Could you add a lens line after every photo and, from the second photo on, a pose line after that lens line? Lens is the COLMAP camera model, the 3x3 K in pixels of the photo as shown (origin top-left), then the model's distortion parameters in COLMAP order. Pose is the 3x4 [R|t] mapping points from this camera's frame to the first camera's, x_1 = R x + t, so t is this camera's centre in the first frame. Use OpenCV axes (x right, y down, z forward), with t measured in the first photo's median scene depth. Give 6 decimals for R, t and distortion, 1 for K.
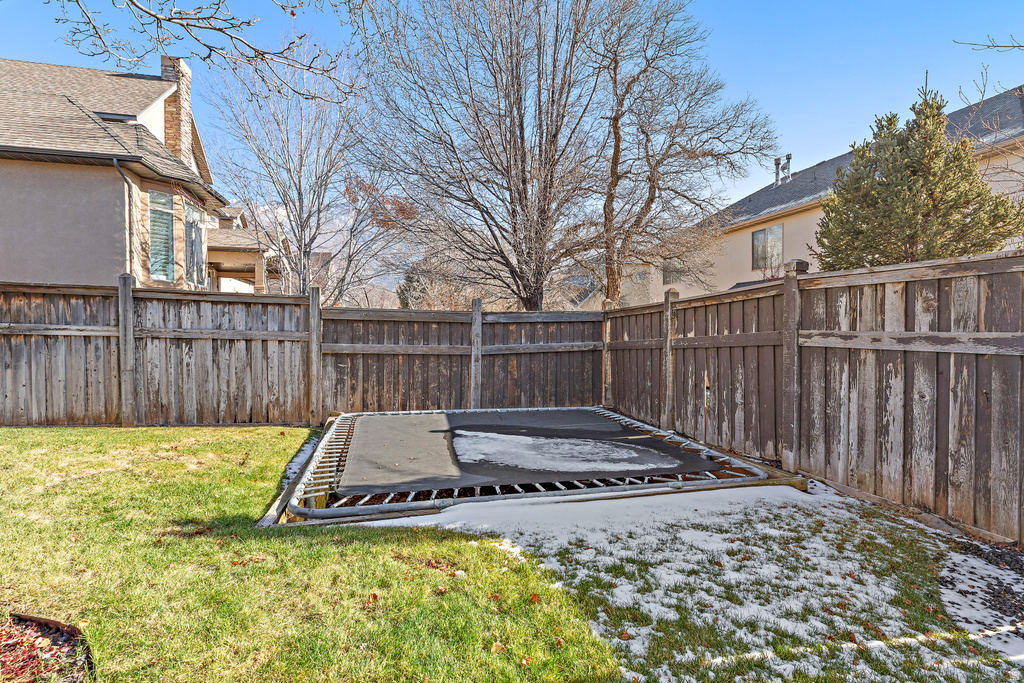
lens RADIAL K [[487.8, 0, 512.1], [0, 487.8, 339.9], [0, 0, 1]] dist [-0.002467, 0.000651]
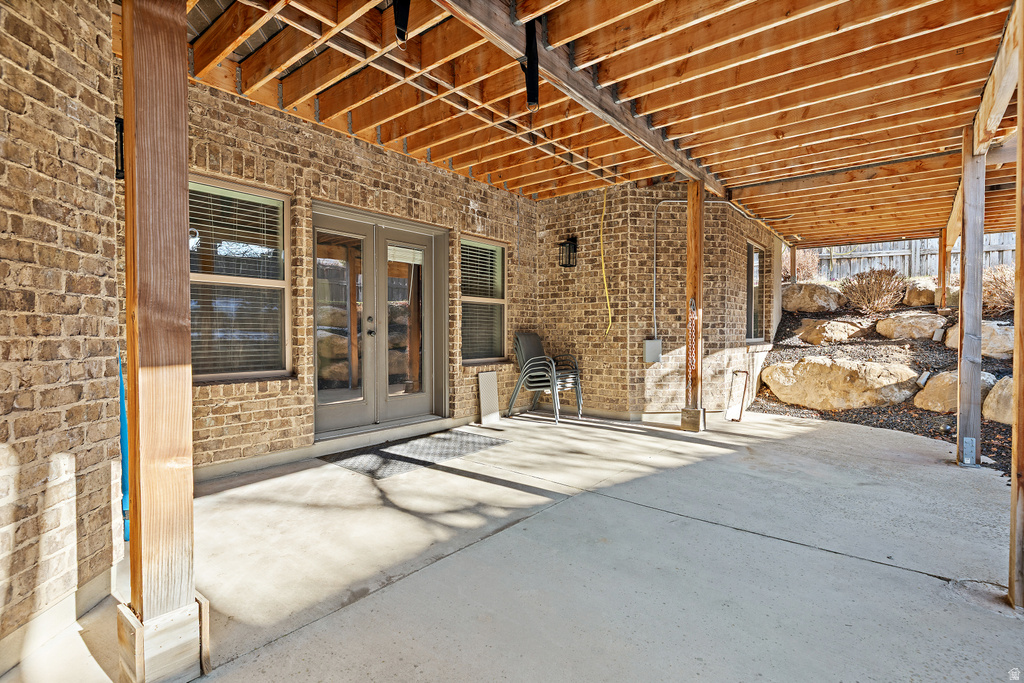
lens RADIAL K [[487.8, 0, 520.8], [0, 487.8, 342.1], [0, 0, 1]] dist [-0.002467, 0.000651]
pose [[0.625186, 0.016460, -0.780302, -0.306863], [-0.014760, 0.999848, 0.009266, 0.316267], [0.780336, 0.005725, 0.625334, -1.211684]]
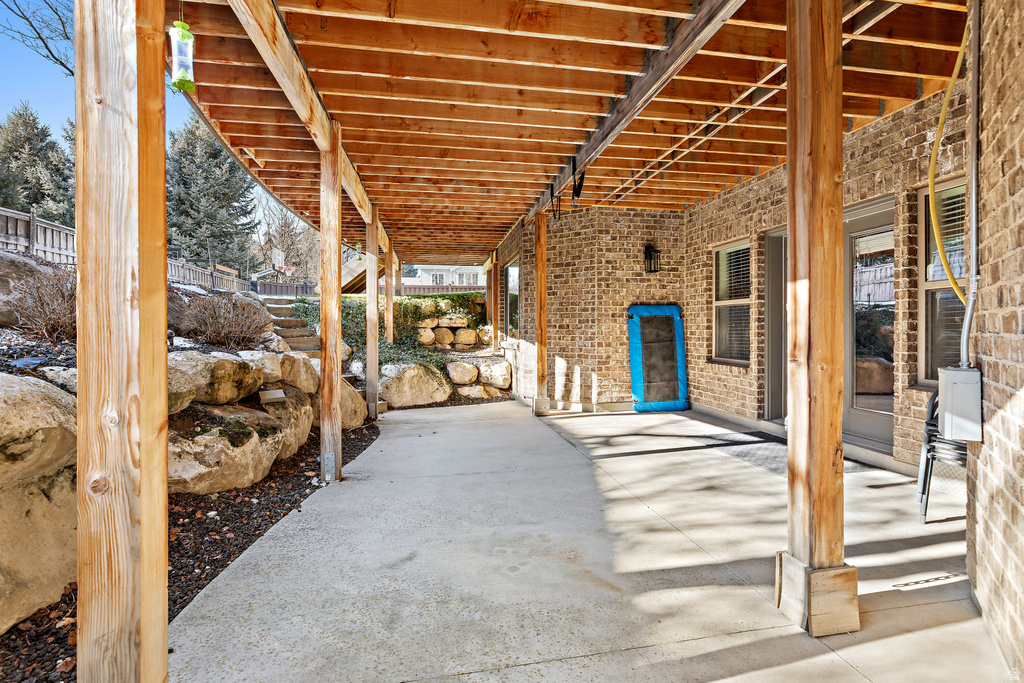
lens RADIAL K [[487.8, 0, 520.1], [0, 487.8, 329.8], [0, 0, 1]] dist [-0.002467, 0.000651]
pose [[-0.999146, 0.002612, 0.041240, -0.615896], [0.003409, 0.999808, 0.019283, 0.285394], [-0.041182, 0.019408, -0.998963, -0.115986]]
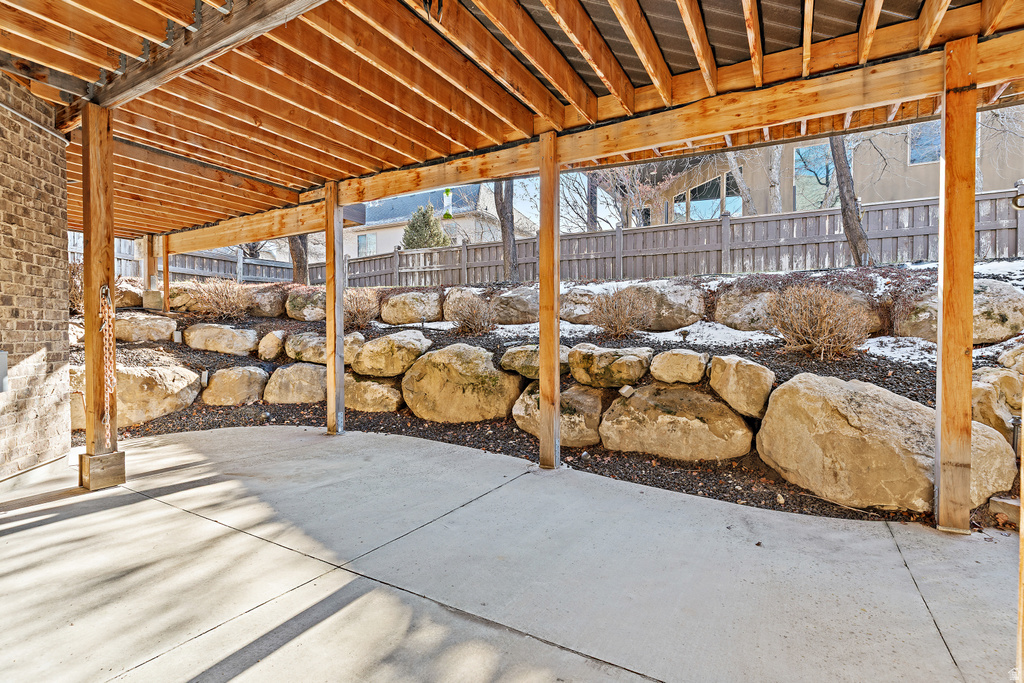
lens RADIAL K [[487.8, 0, 511.2], [0, 487.8, 346.8], [0, 0, 1]] dist [-0.002467, 0.000651]
pose [[0.671504, -0.023113, 0.740641, -0.888338], [0.014261, 0.999731, 0.018269, 0.309796], [-0.740864, -0.001705, 0.671653, -1.162933]]
